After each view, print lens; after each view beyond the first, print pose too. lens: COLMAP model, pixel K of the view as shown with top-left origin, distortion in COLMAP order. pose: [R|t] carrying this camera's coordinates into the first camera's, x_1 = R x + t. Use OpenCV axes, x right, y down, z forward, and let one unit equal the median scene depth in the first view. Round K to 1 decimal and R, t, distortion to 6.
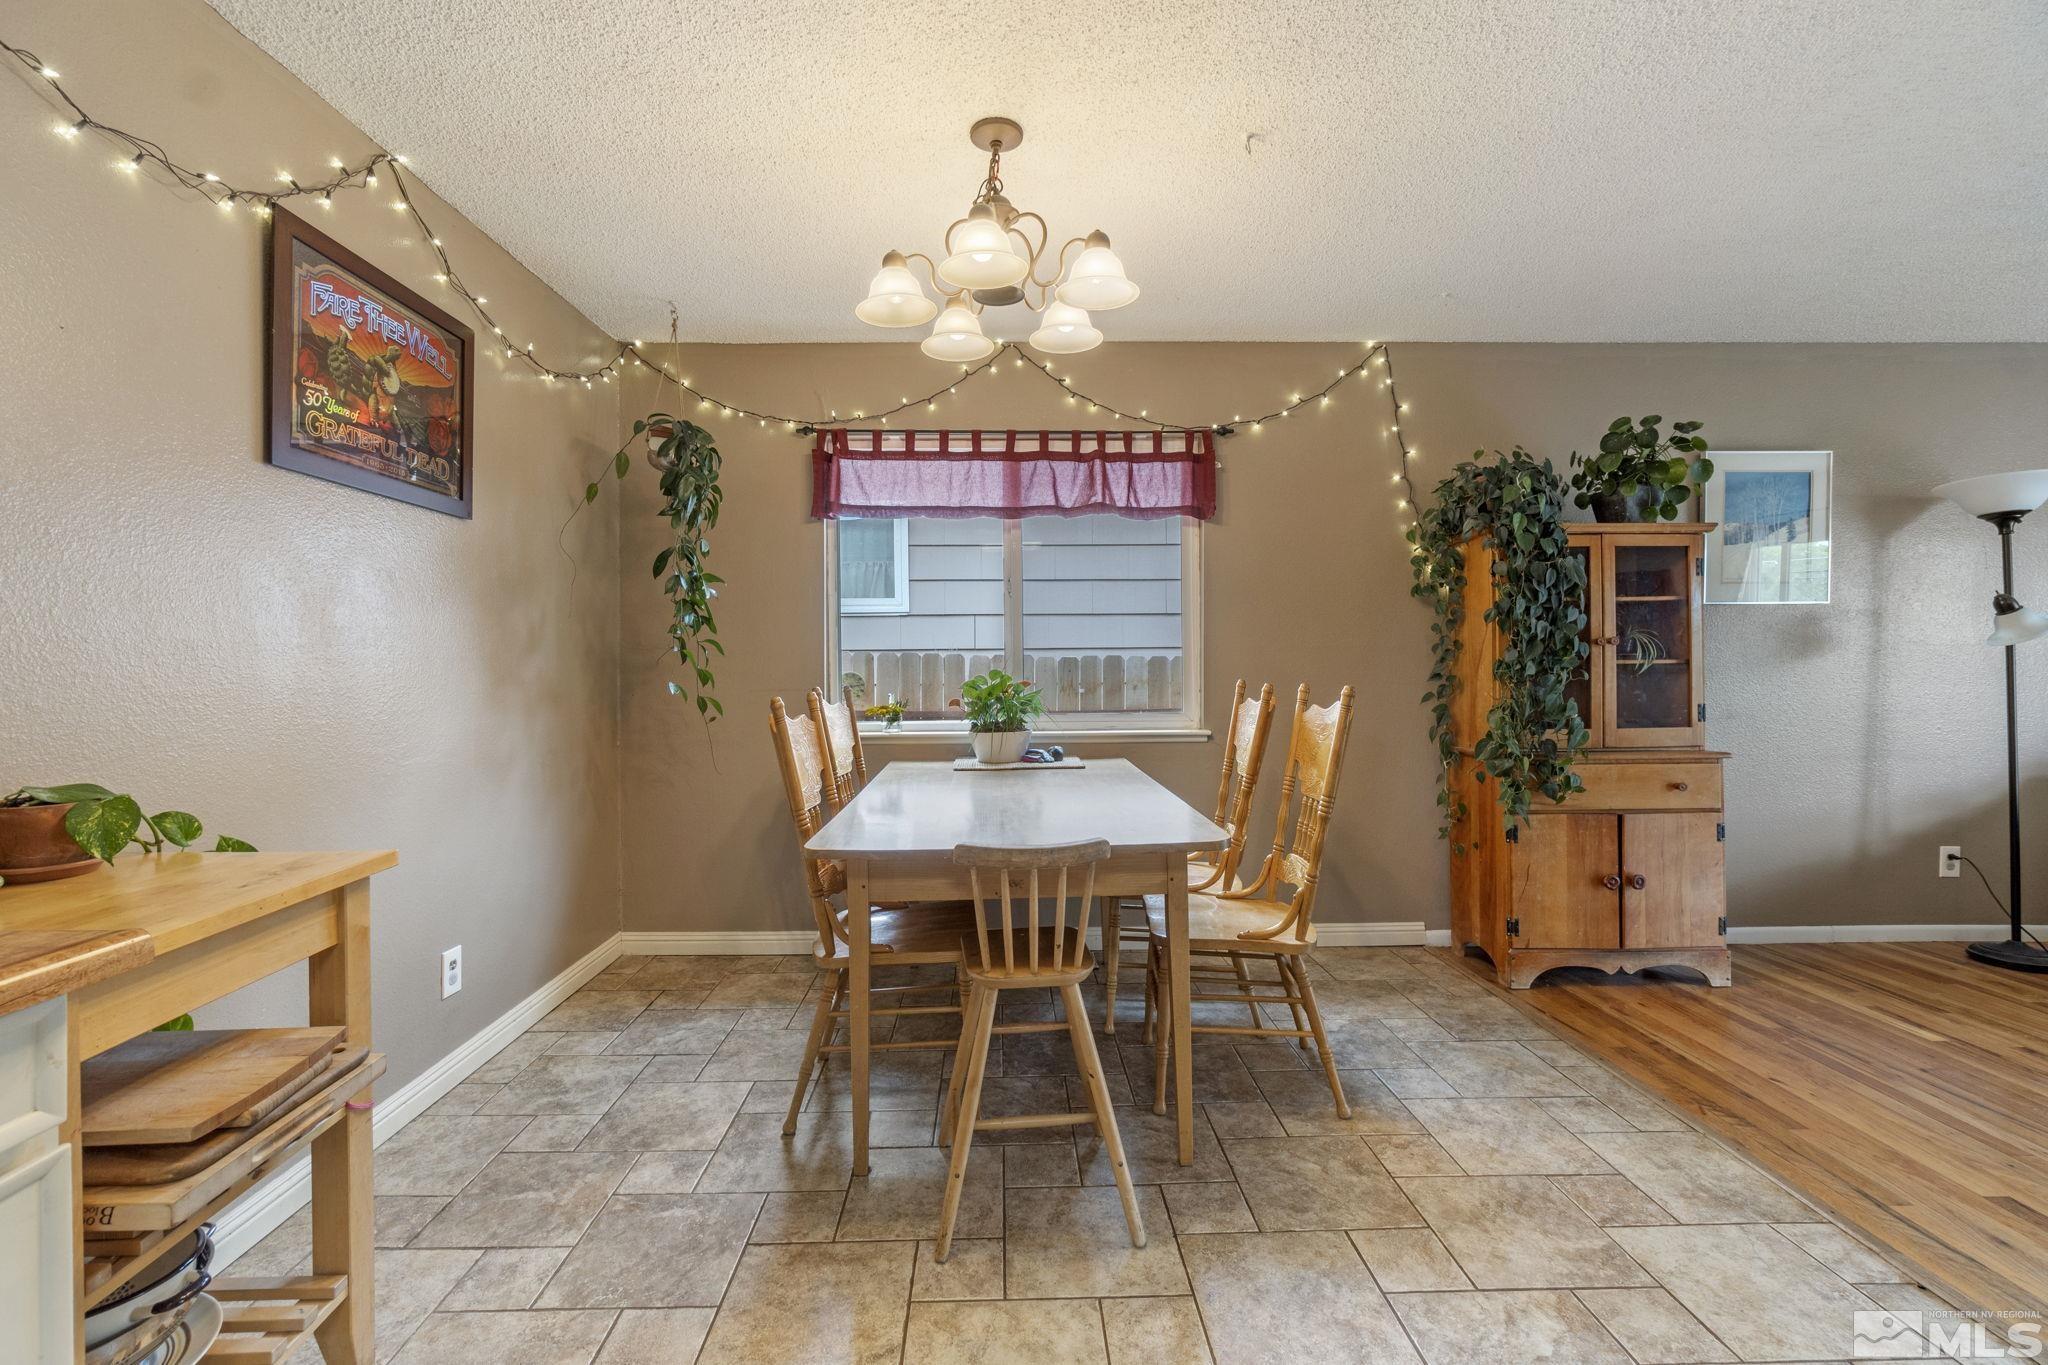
lens RADIAL K [[876.5, 0, 1013.8], [0, 876.5, 666.8], [0, 0, 1]] dist [-0.008168, 0.000564]
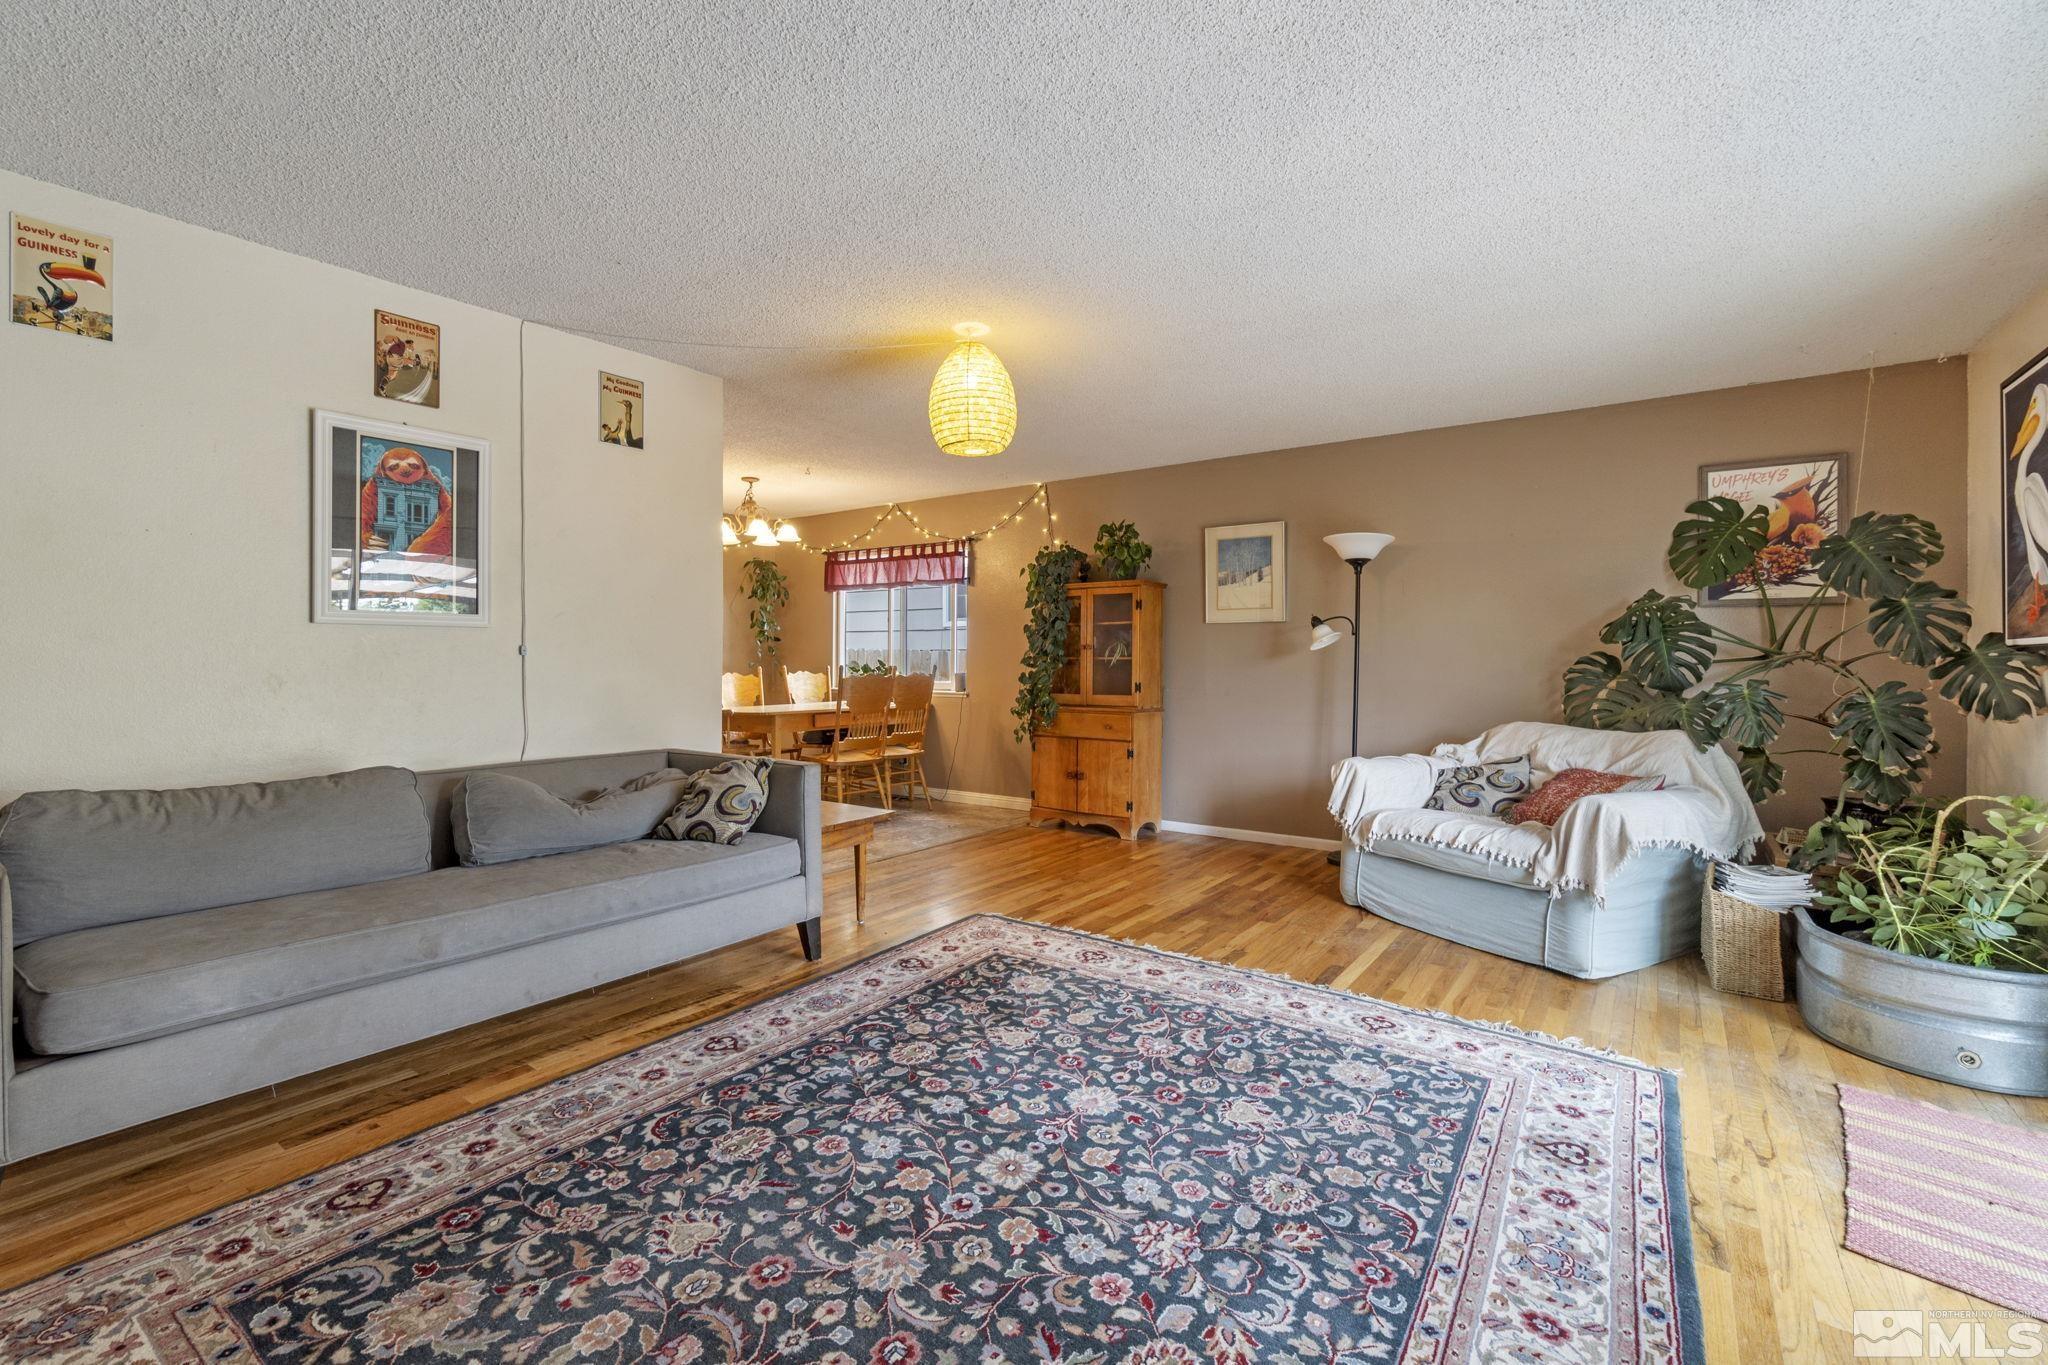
lens RADIAL K [[886.1, 0, 1004.5], [0, 886.1, 650.0], [0, 0, 1]] dist [-0.007768, 0.001436]
pose [[0.796930, 0.002544, -0.604066, 1.646831], [-0.011905, 0.999863, -0.011496, 0.001107], [0.603954, 0.016353, 0.796851, -0.583853]]
